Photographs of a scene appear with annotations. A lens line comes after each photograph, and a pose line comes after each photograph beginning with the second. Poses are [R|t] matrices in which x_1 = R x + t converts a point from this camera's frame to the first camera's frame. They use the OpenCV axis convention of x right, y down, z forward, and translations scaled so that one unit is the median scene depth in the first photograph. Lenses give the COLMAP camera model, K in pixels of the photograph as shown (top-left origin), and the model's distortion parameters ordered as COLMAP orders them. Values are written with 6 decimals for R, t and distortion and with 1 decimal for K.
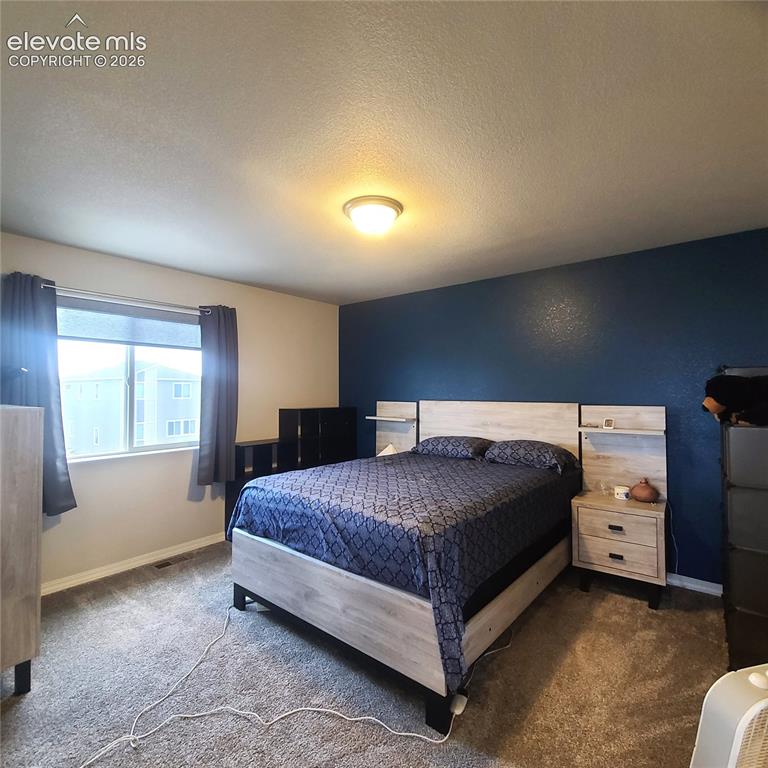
lens RADIAL K [[426.5, 0, 371.8], [0, 426.5, 376.9], [0, 0, 1]] dist [0.001384, -0.000631]
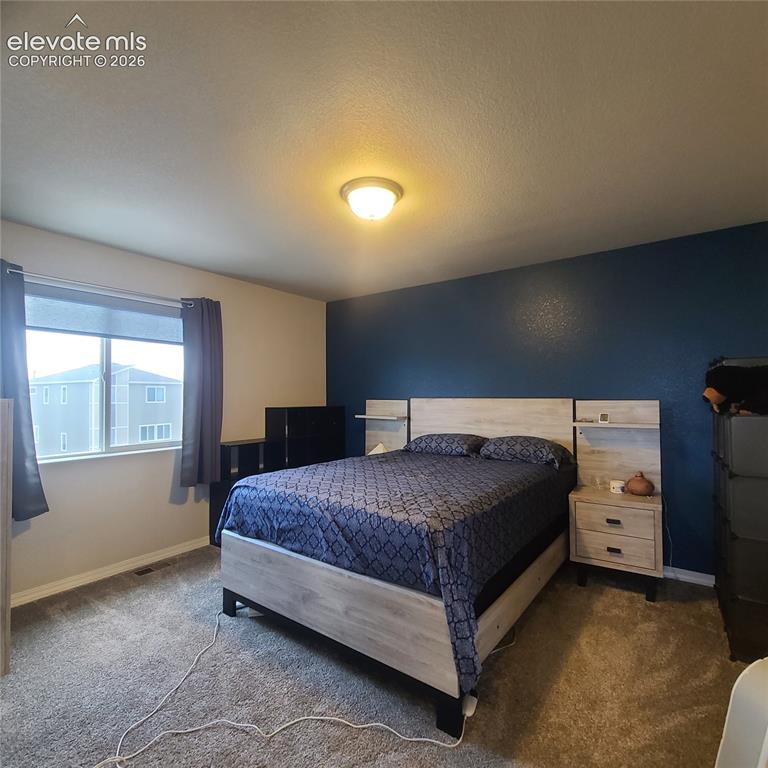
lens RADIAL K [[426.5, 0, 376.1], [0, 426.5, 383.5], [0, 0, 1]] dist [0.001384, -0.000631]
pose [[0.998207, -0.001183, 0.059842, -0.044488], [0.000860, 0.999985, 0.005436, 0.027583], [-0.059847, -0.005374, 0.998193, 0.042556]]
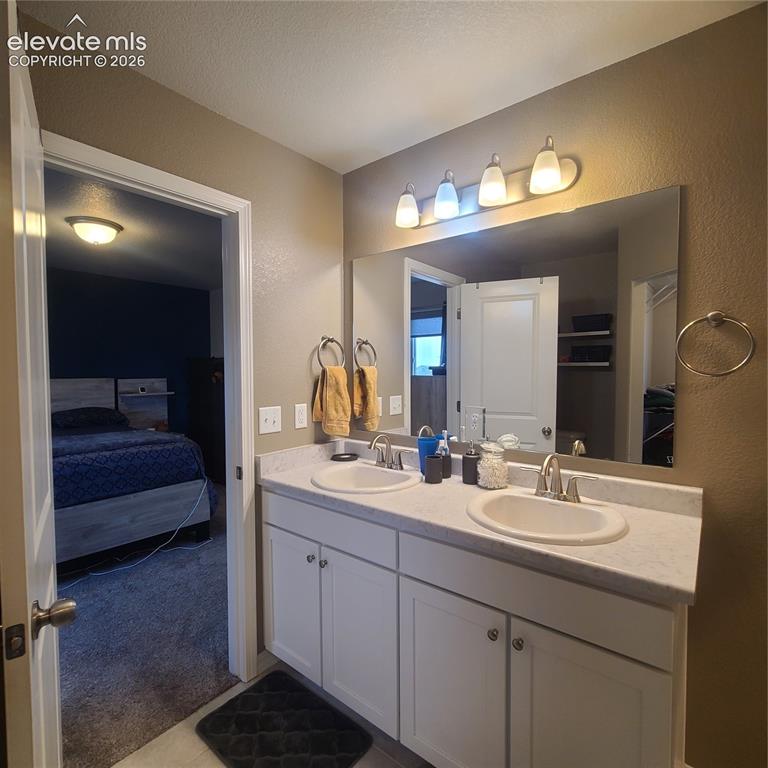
lens RADIAL K [[426.5, 0, 387.6], [0, 426.5, 381.4], [0, 0, 1]] dist [0.001384, -0.000631]
pose [[-0.012961, -0.032716, 0.999381, -1.239470], [-0.026496, 0.999125, 0.032364, 0.003285], [-0.999565, -0.026060, -0.013817, 0.133572]]
